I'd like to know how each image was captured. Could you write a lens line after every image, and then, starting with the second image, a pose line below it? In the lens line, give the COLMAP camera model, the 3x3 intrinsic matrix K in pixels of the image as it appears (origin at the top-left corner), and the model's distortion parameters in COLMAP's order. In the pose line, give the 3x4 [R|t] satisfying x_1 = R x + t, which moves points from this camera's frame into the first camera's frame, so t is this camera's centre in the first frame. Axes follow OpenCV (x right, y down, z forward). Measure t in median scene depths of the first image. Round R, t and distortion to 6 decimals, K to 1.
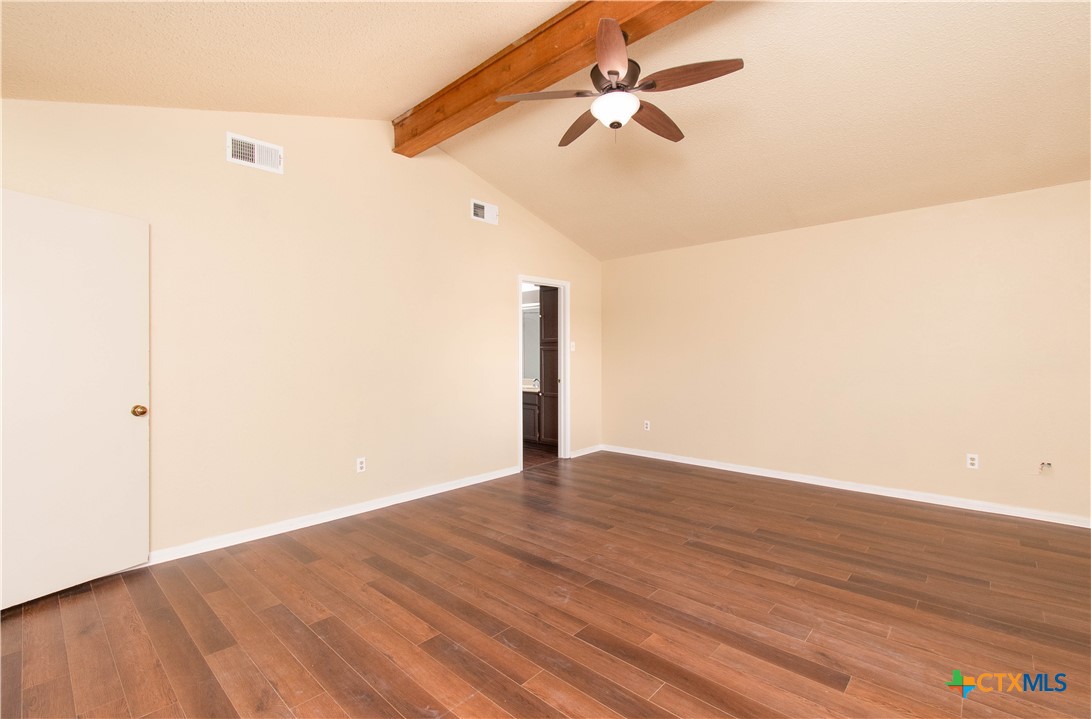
lens RADIAL K [[486.2, 0, 543.6], [0, 486.2, 354.0], [0, 0, 1]] dist [0.000569, 0.000028]
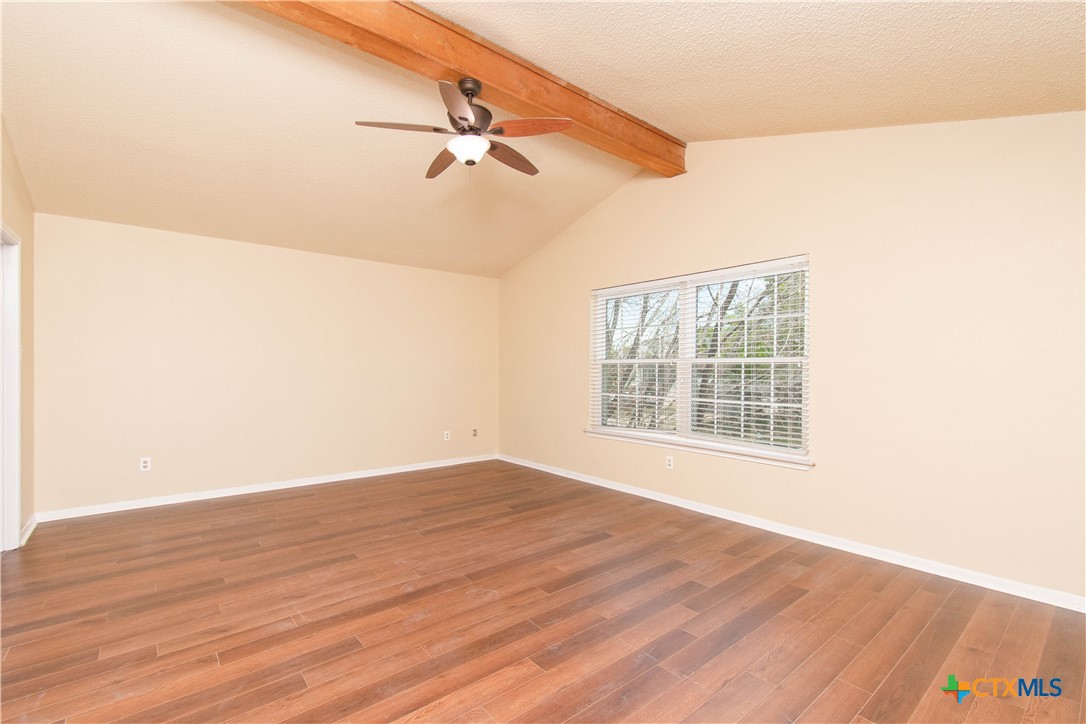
lens RADIAL K [[482.1, 0, 543.0], [0, 482.1, 362.0], [0, 0, 1]] dist [0.001731, -0.000066]
pose [[0.131434, 0.018100, 0.991160, -0.898337], [-0.006895, 0.999826, -0.017344, 0.004767], [-0.991301, -0.004555, 0.131536, 0.654135]]
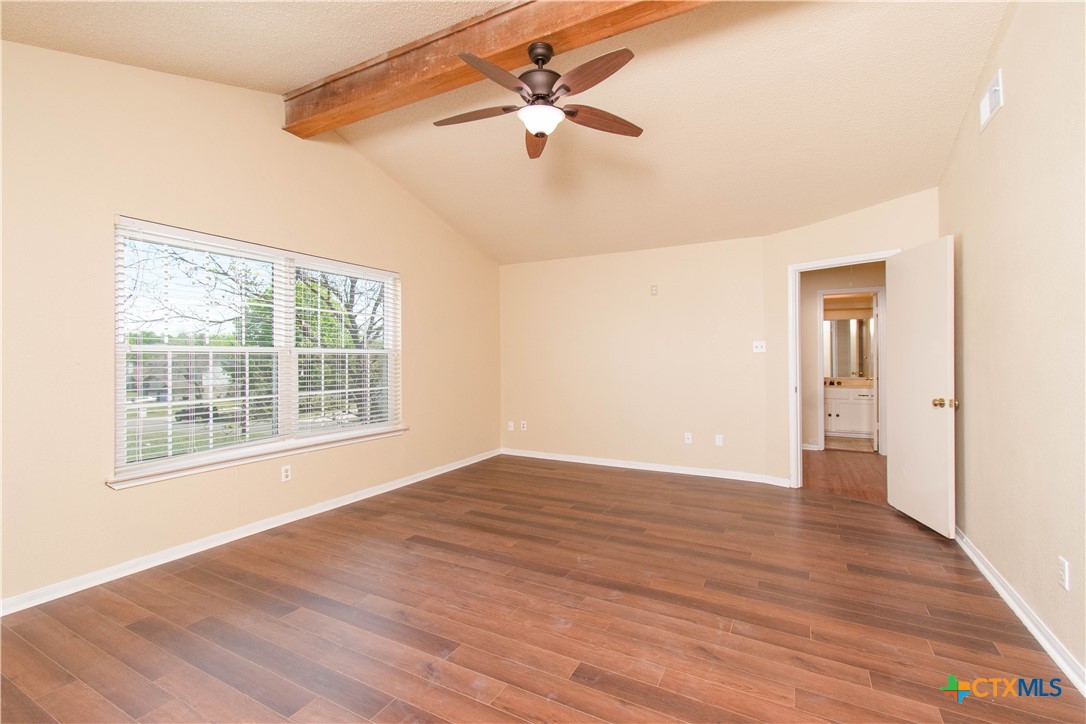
lens RADIAL K [[482.1, 0, 543.0], [0, 482.1, 362.0], [0, 0, 1]] dist [0.001731, -0.000066]
pose [[-0.966845, 0.011297, -0.255113, 0.384839], [0.009524, 0.999921, 0.008181, -0.000886], [0.255185, 0.005480, -0.966877, 1.880154]]
